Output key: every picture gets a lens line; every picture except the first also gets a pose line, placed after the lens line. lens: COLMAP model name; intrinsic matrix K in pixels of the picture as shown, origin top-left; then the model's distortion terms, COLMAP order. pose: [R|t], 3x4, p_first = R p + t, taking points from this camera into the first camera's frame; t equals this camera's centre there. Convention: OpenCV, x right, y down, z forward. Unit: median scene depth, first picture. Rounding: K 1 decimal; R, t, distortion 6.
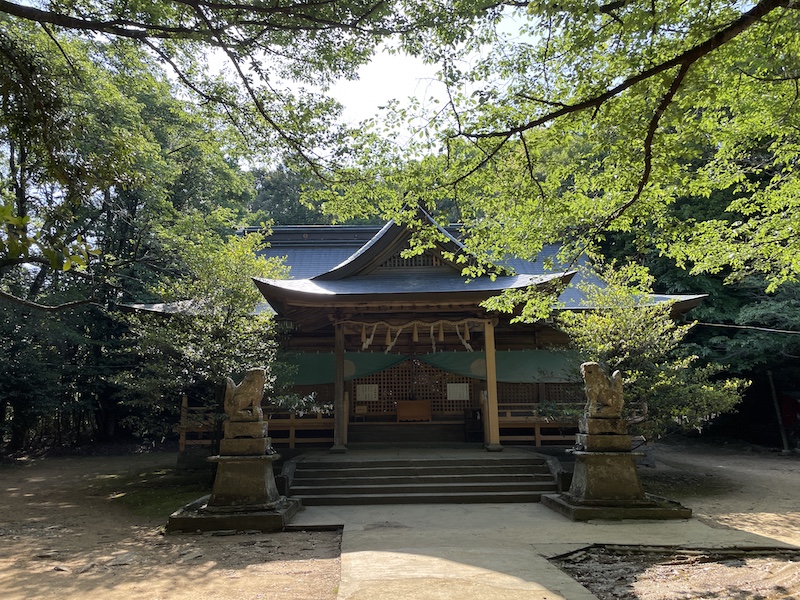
lens RADIAL K [[612.0, 0, 400.3], [0, 612.0, 301.1], [0, 0, 1]] dist [0.057244, -0.049530]
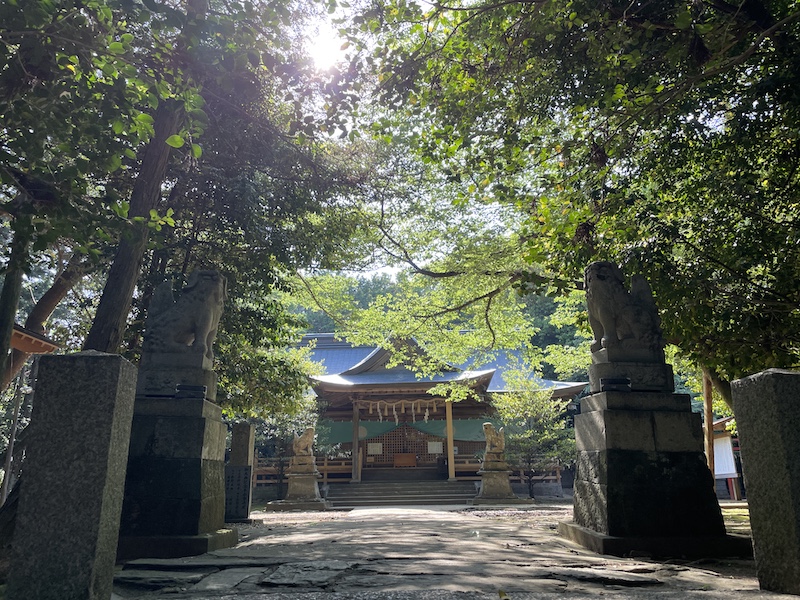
lens RADIAL K [[612.0, 0, 404.0], [0, 612.0, 274.1], [0, 0, 1]] dist [0.057244, -0.049530]
pose [[0.999373, -0.013276, -0.032820, 0.087682], [0.007718, 0.986430, -0.164002, -0.030564], [0.034552, 0.163646, 0.985914, -0.666400]]
